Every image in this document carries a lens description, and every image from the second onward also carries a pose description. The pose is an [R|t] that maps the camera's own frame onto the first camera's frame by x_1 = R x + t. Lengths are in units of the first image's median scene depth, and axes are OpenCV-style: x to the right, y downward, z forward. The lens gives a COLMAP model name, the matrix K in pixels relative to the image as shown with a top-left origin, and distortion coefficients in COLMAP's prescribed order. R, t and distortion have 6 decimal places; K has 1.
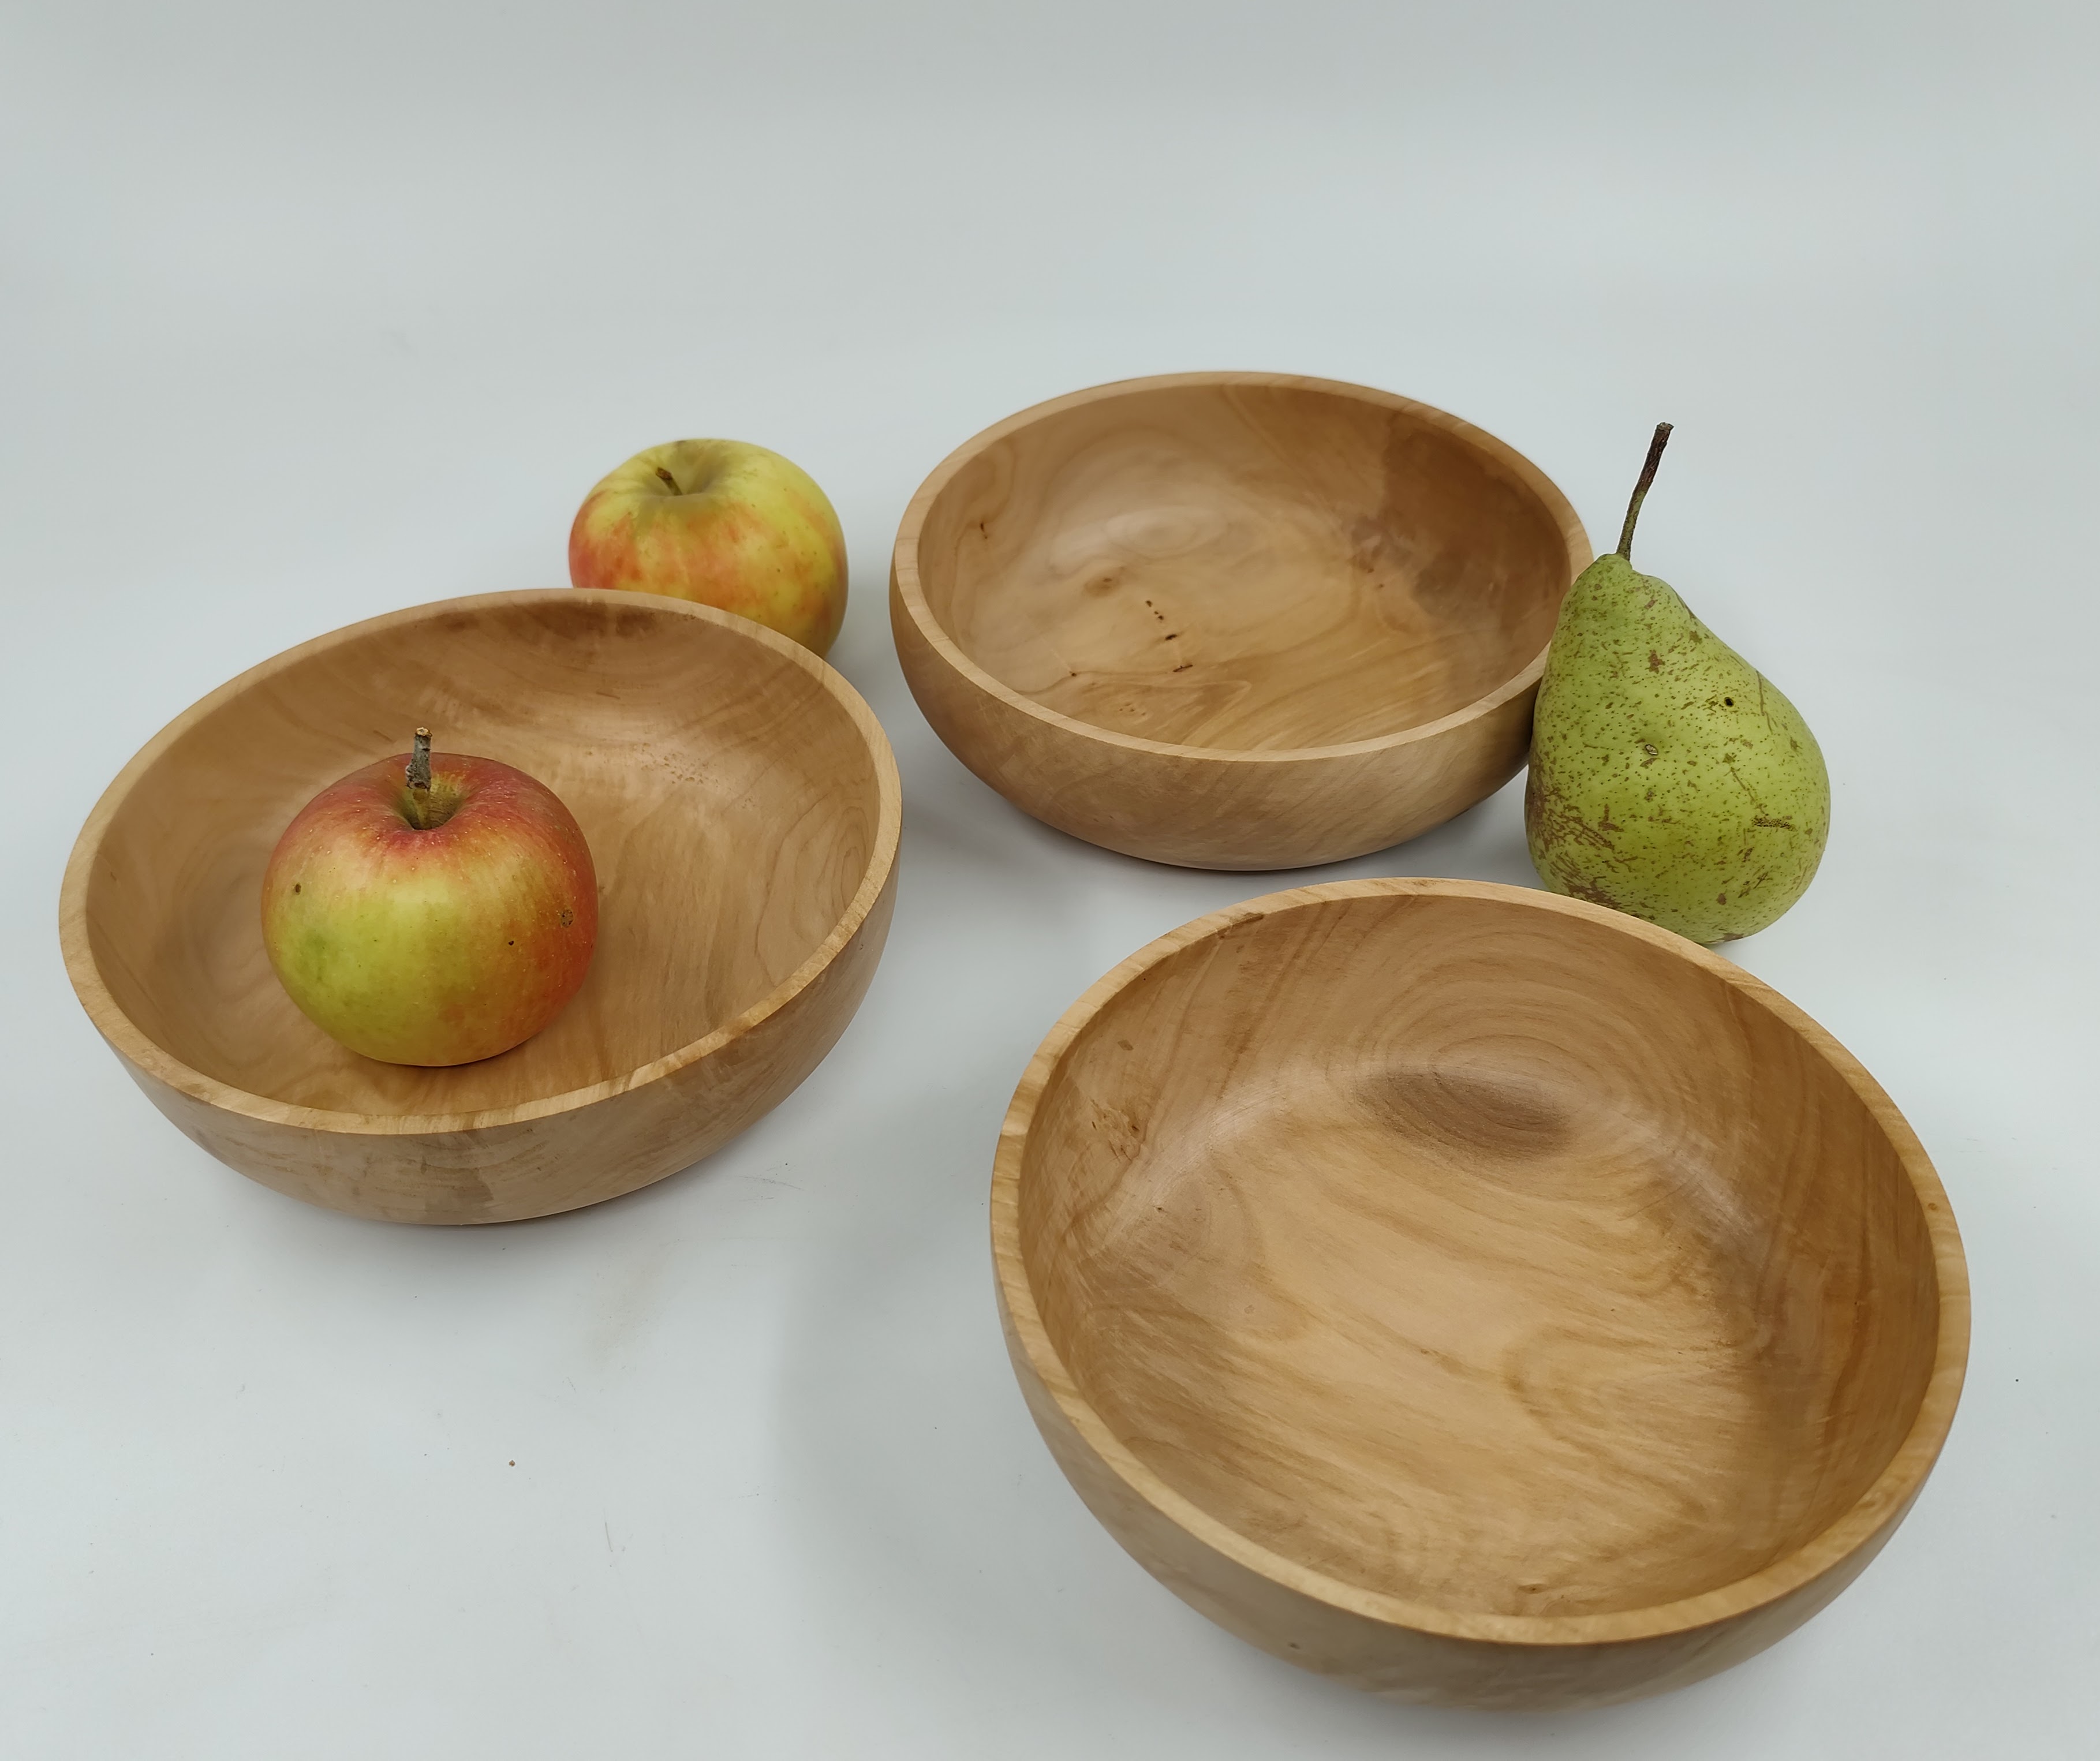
lens RADIAL K [[1980.0, 0, 995.3], [0, 1980.0, 880.8], [0, 0, 1]] dist [0.004556, -0.010724]
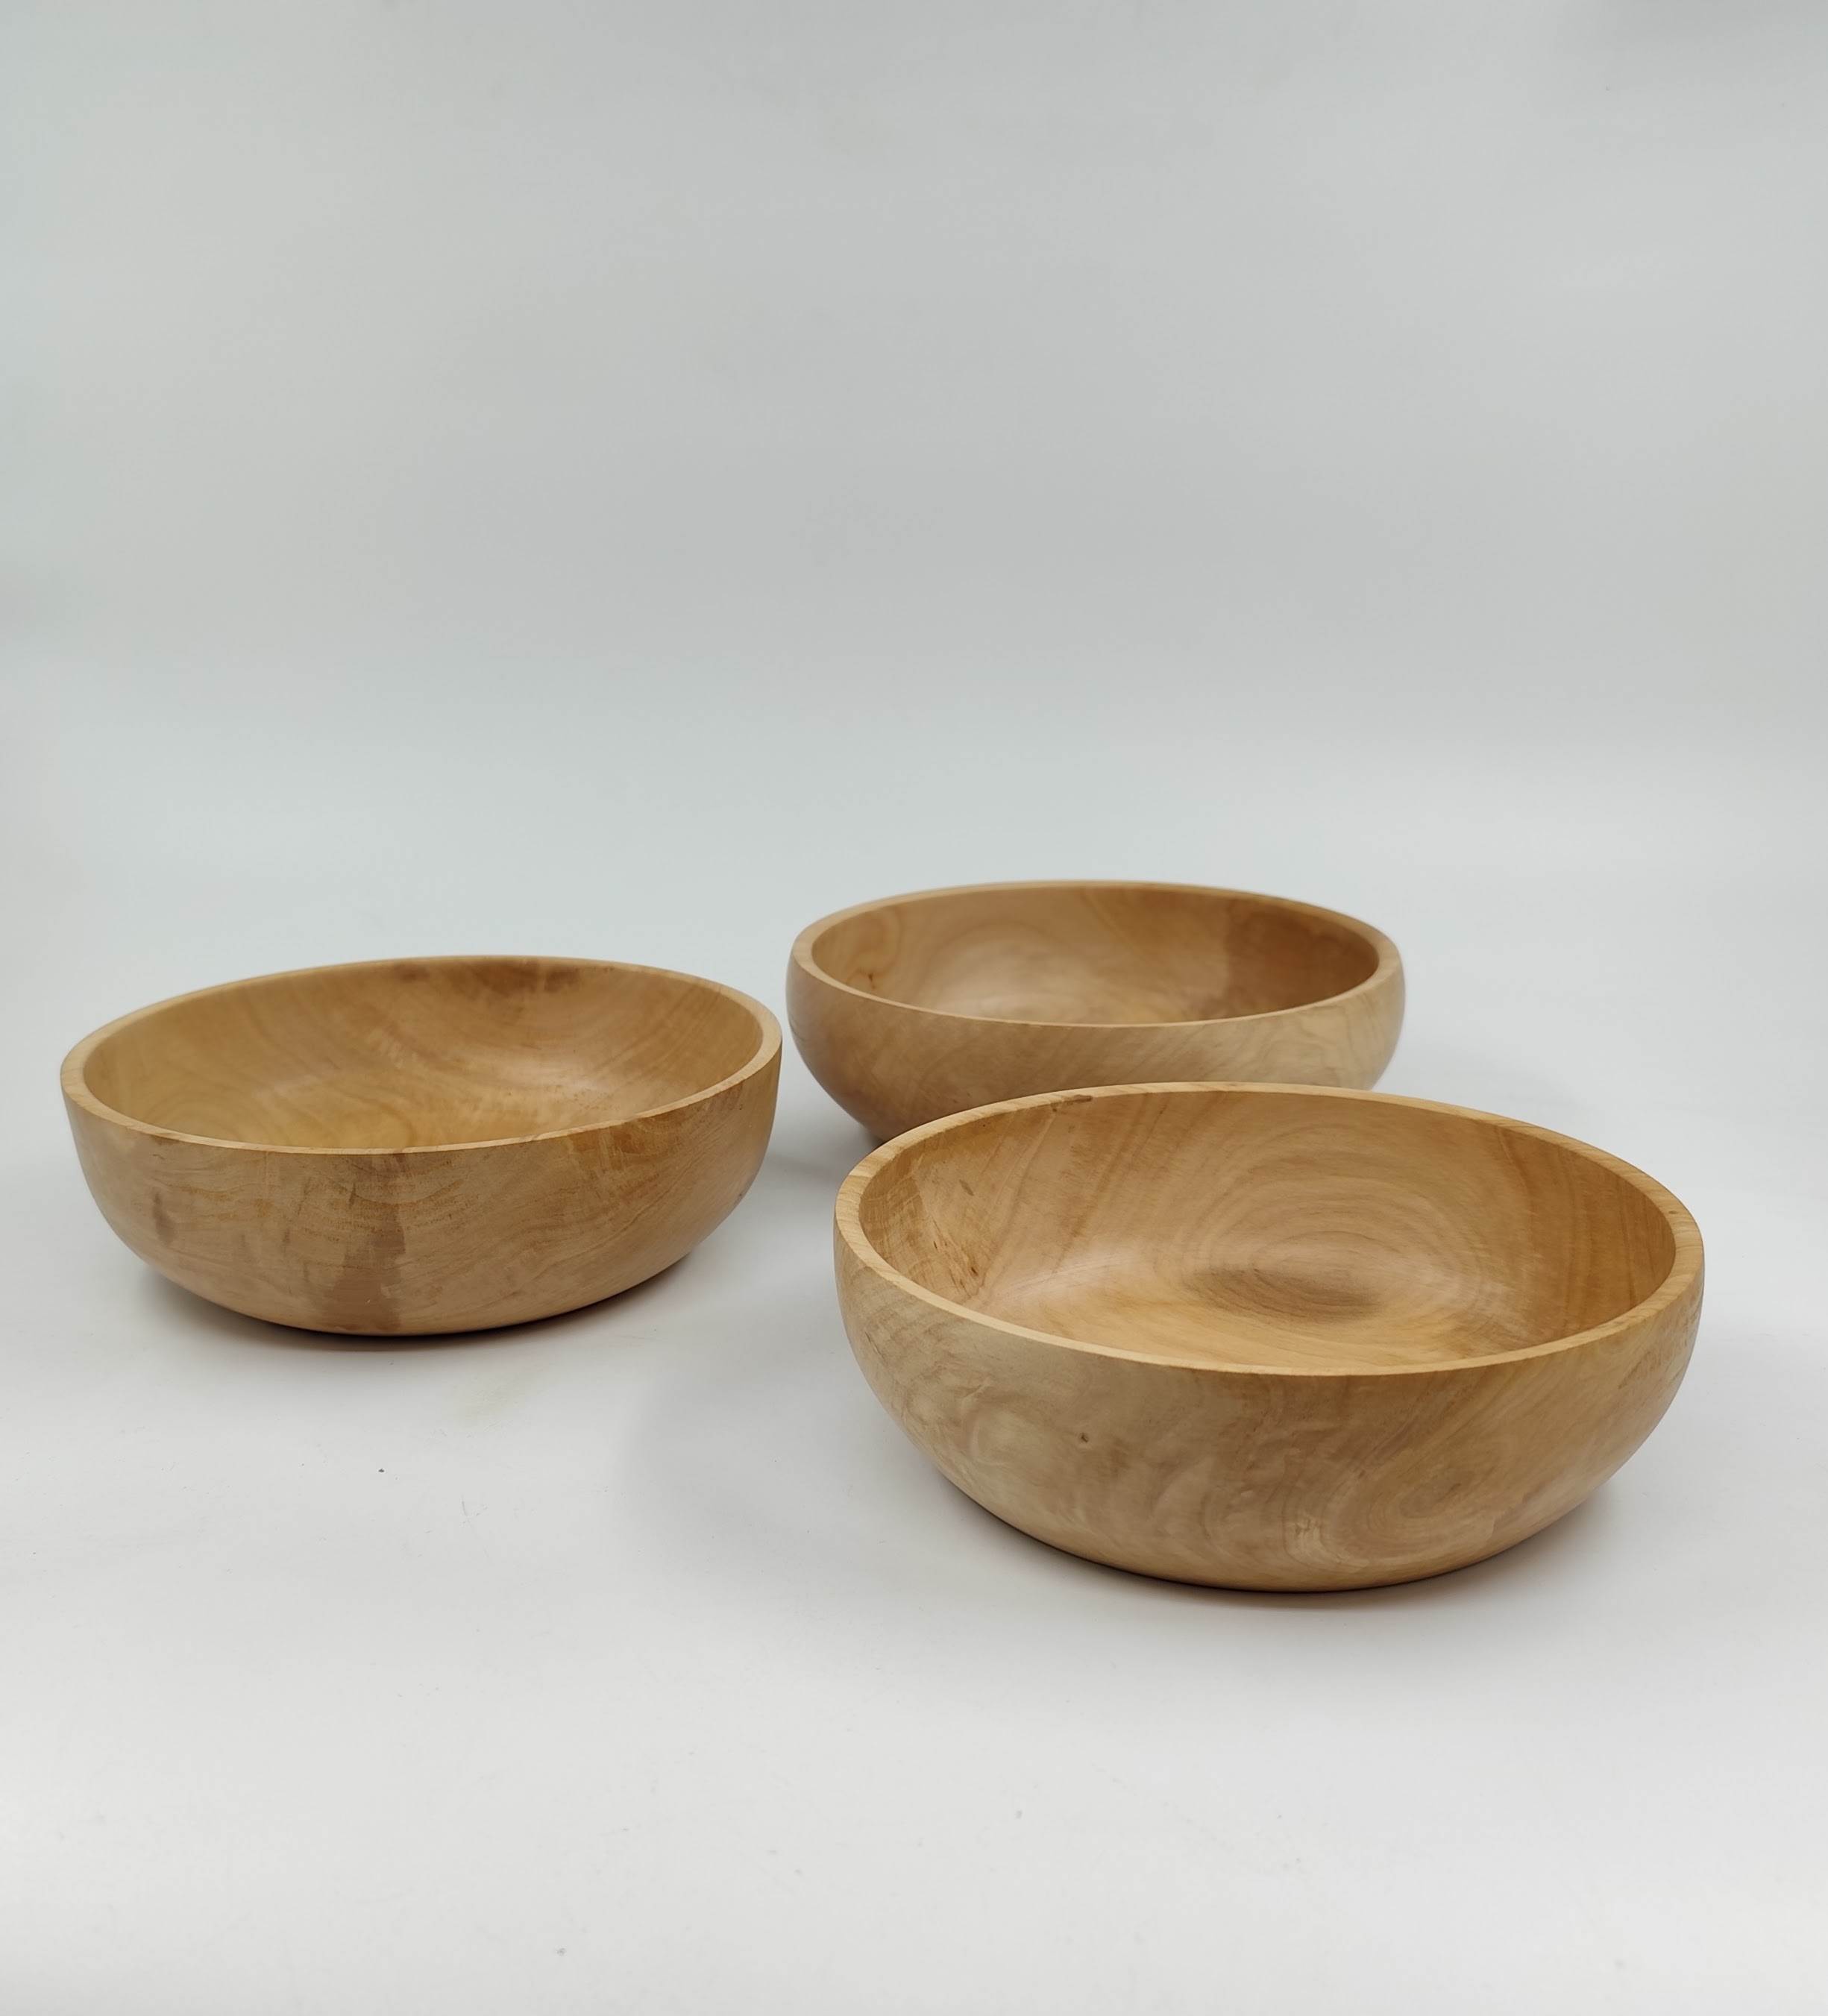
lens RADIAL K [[2153.8, 0, 792.5], [0, 2153.8, 1014.5], [0, 0, 1]] dist [0.009108, -0.025004]
pose [[0.996995, 0.033881, -0.069668, 0.046836], [-0.061659, 0.891480, -0.448845, 0.524719], [0.046900, 0.451791, 0.890890, -0.131498]]
